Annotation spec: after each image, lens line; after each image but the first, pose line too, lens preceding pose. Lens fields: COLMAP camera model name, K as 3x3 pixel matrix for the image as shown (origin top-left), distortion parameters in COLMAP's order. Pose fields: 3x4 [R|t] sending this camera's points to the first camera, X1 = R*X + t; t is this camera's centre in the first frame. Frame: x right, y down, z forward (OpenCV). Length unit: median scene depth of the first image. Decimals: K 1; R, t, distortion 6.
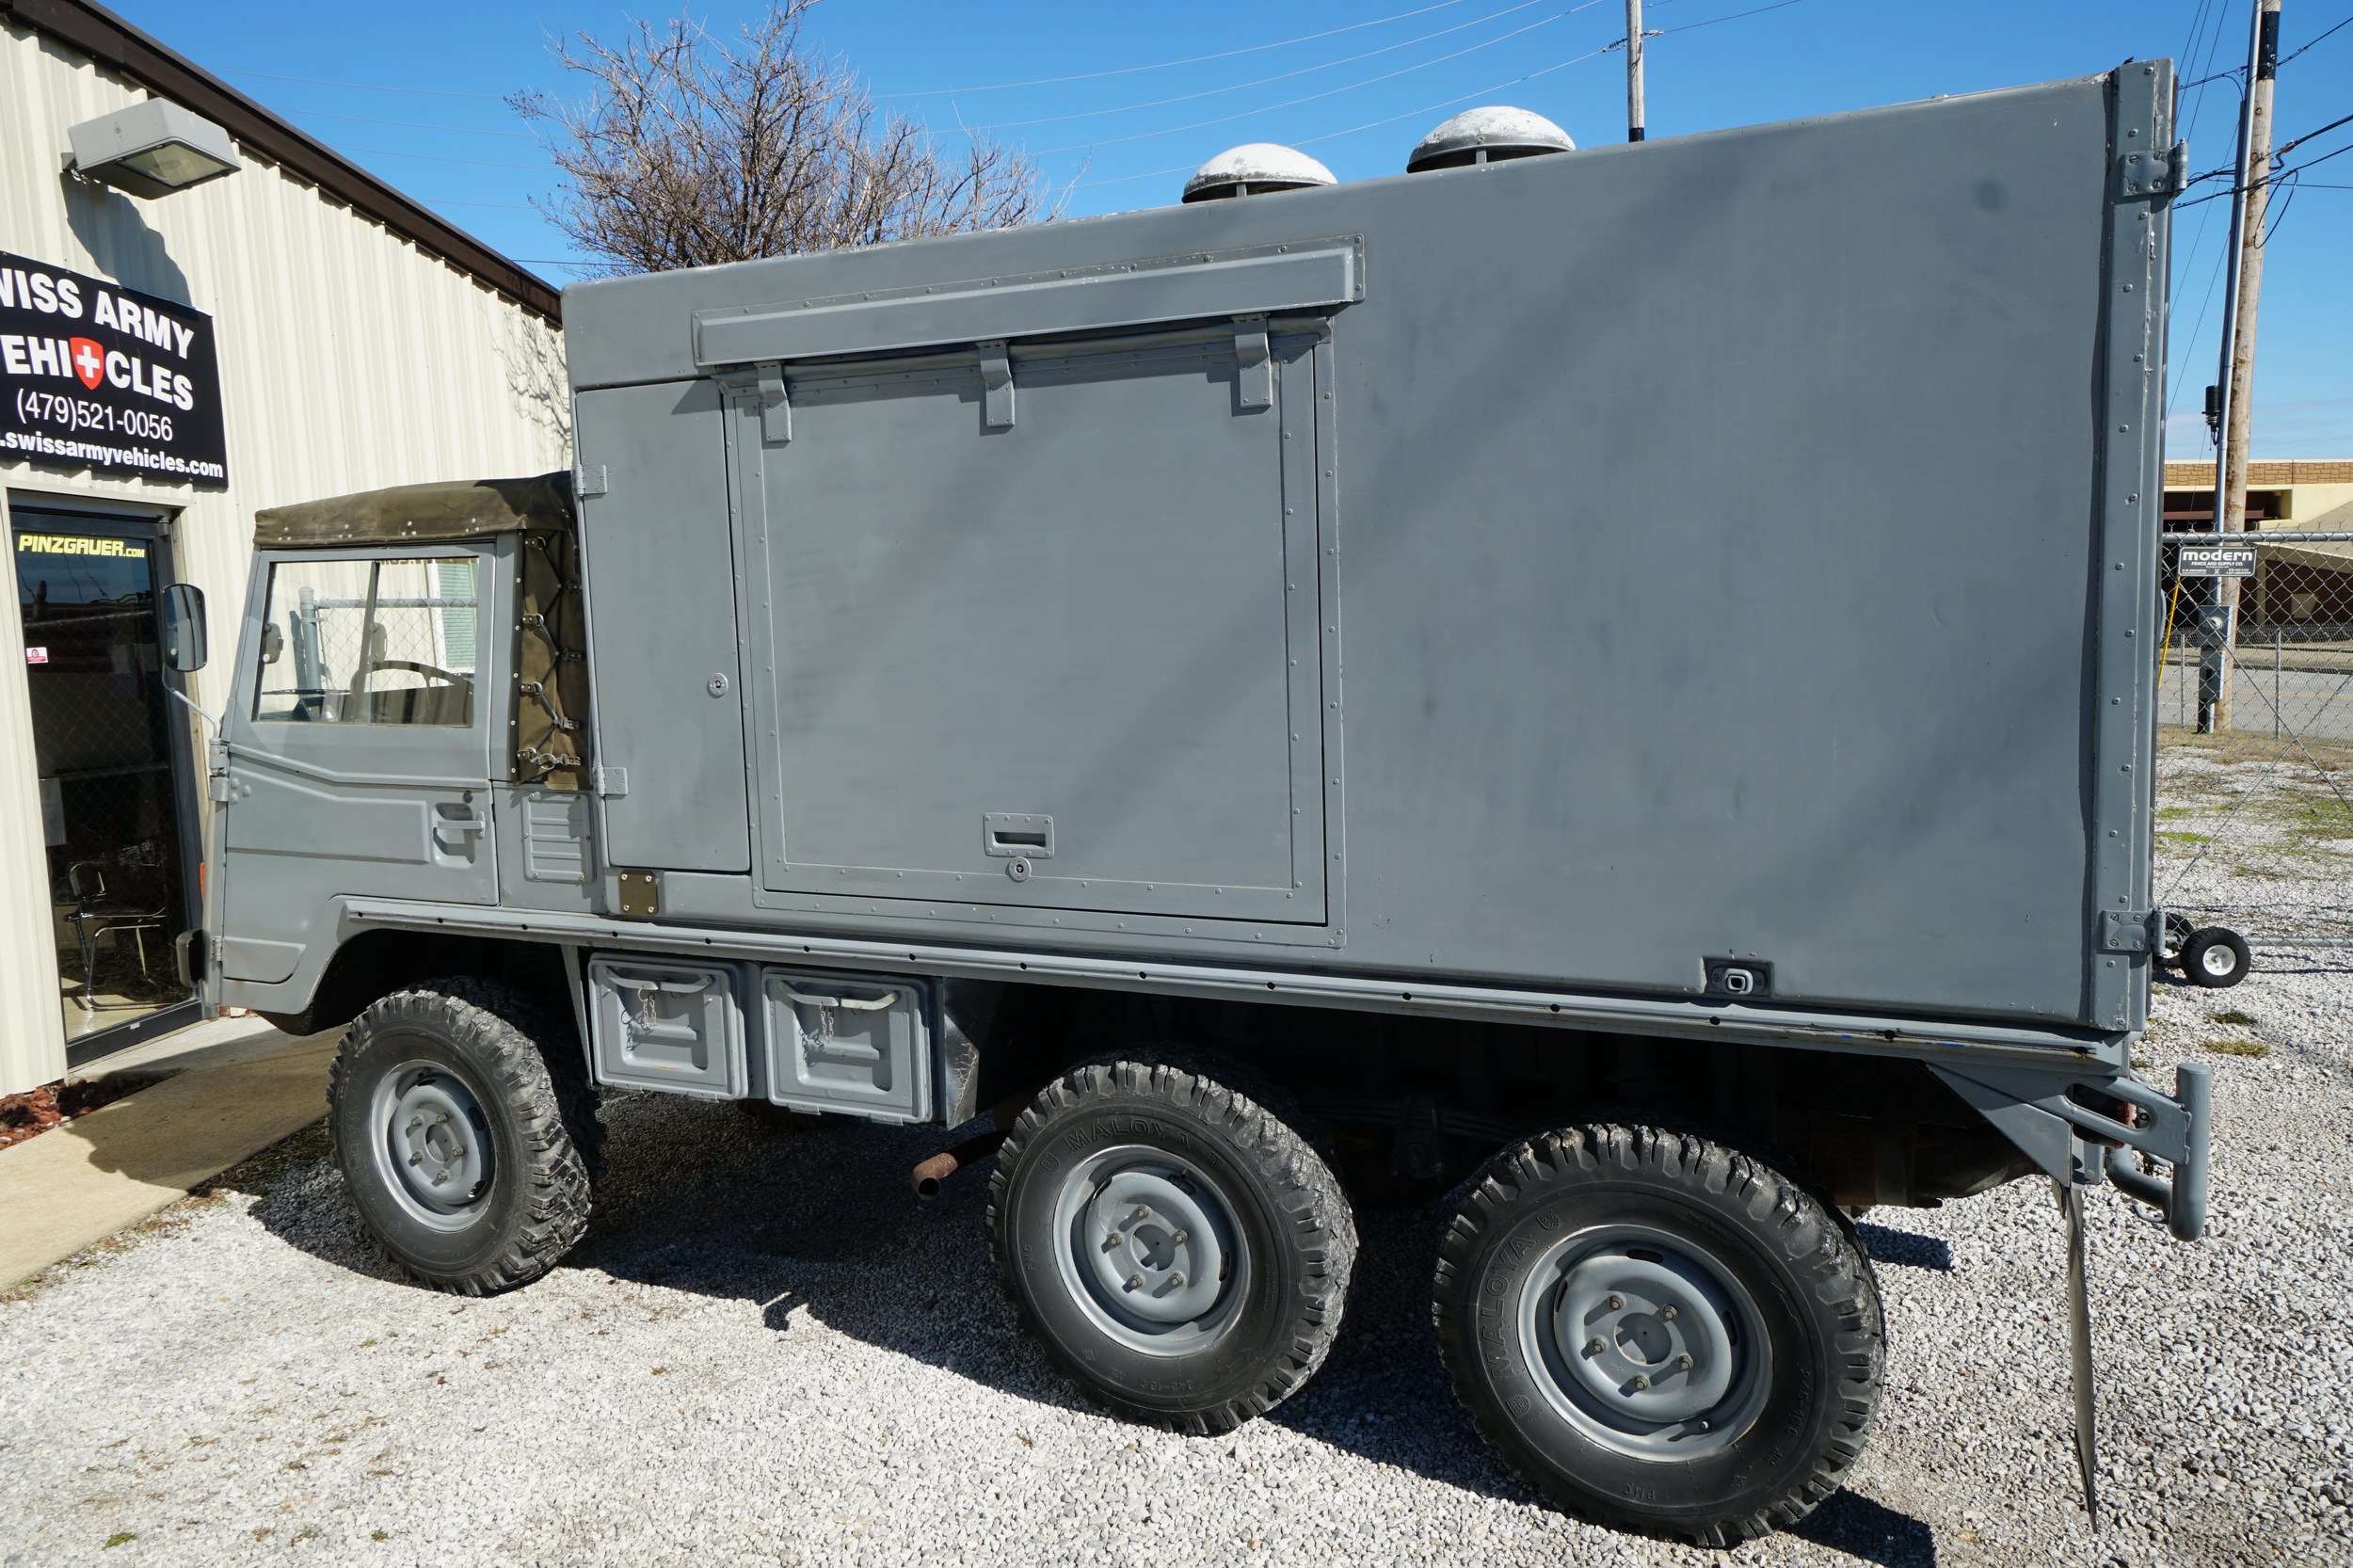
lens RADIAL K [[1757.7, 0, 1148.7], [0, 1757.7, 764.9], [0, 0, 1]] dist [0.028326, 0.023506]
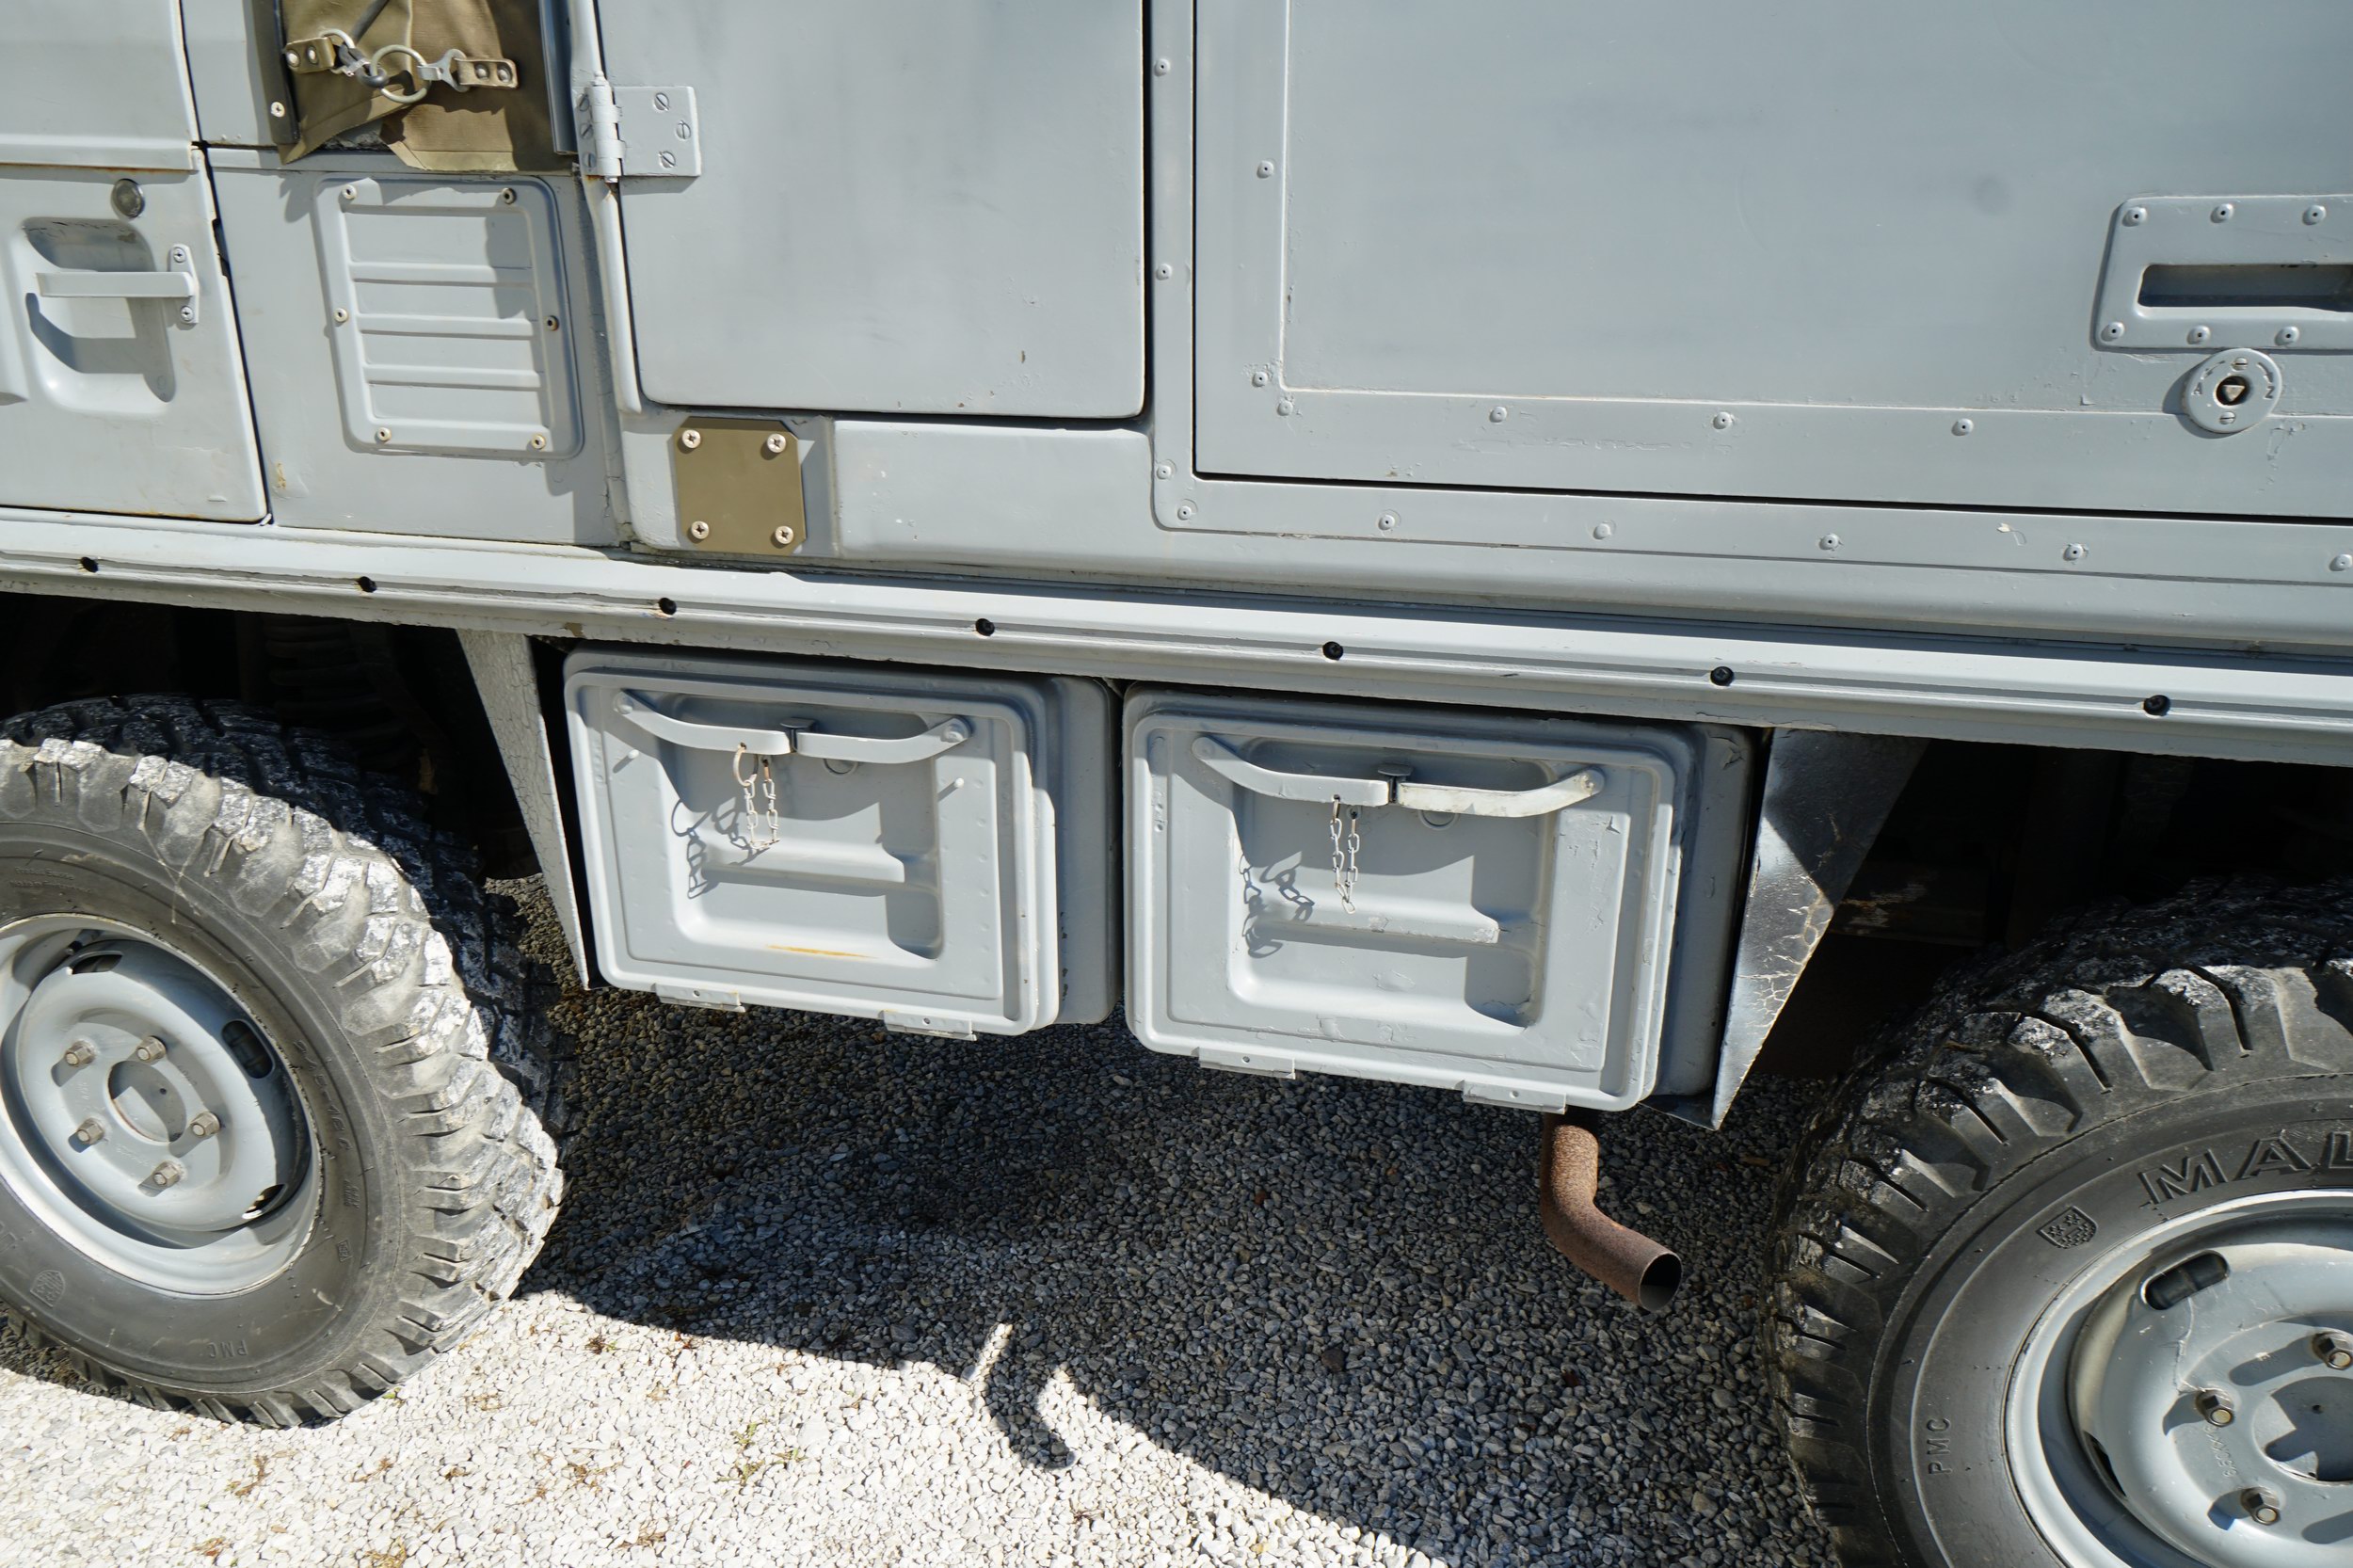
lens RADIAL K [[1757.7, 0, 1155.2], [0, 1757.7, 771.3], [0, 0, 1]] dist [0.028326, 0.023506]
pose [[0.979573, -0.039028, 0.197267, -0.278782], [-0.007707, 0.972978, 0.230768, 0.046882], [-0.200943, -0.227574, 0.952802, 0.641950]]
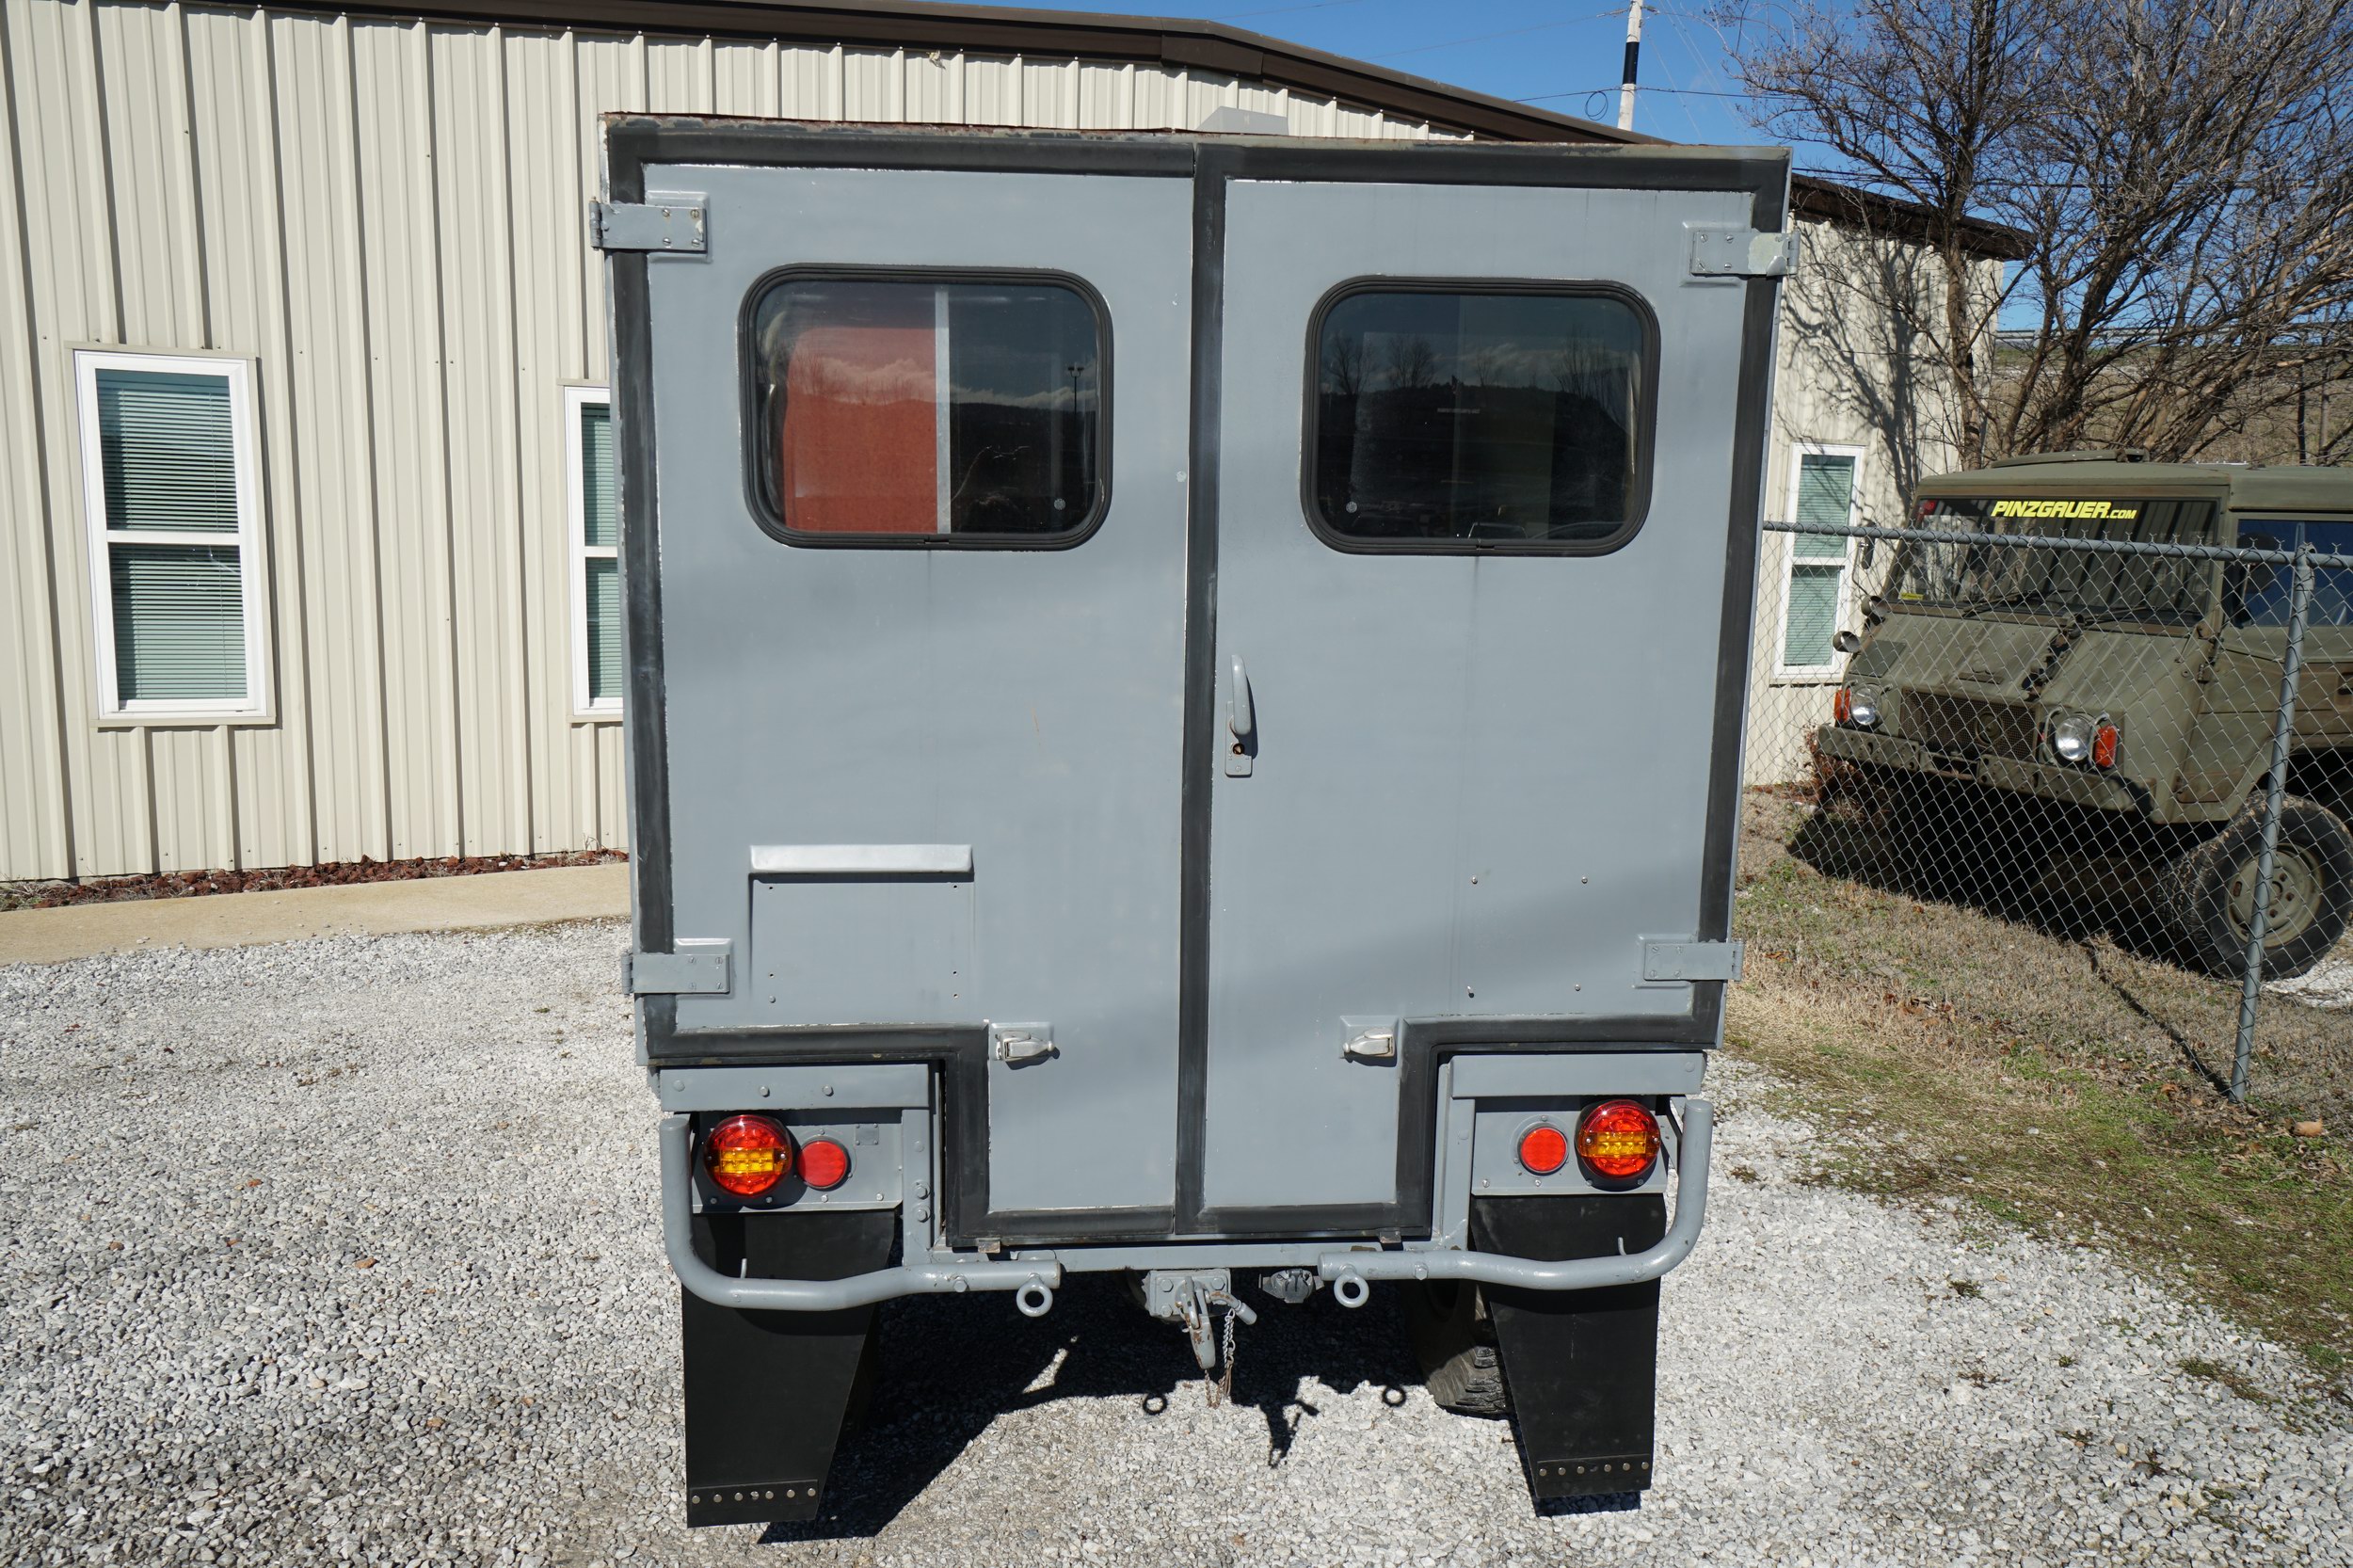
lens RADIAL K [[1757.7, 0, 1153.4], [0, 1757.7, 765.9], [0, 0, 1]] dist [0.028326, 0.023506]
pose [[0.510776, 0.193224, -0.837719, 1.028371], [-0.123735, 0.980793, 0.150781, -0.142674], [0.850763, 0.026640, 0.524874, 0.477774]]
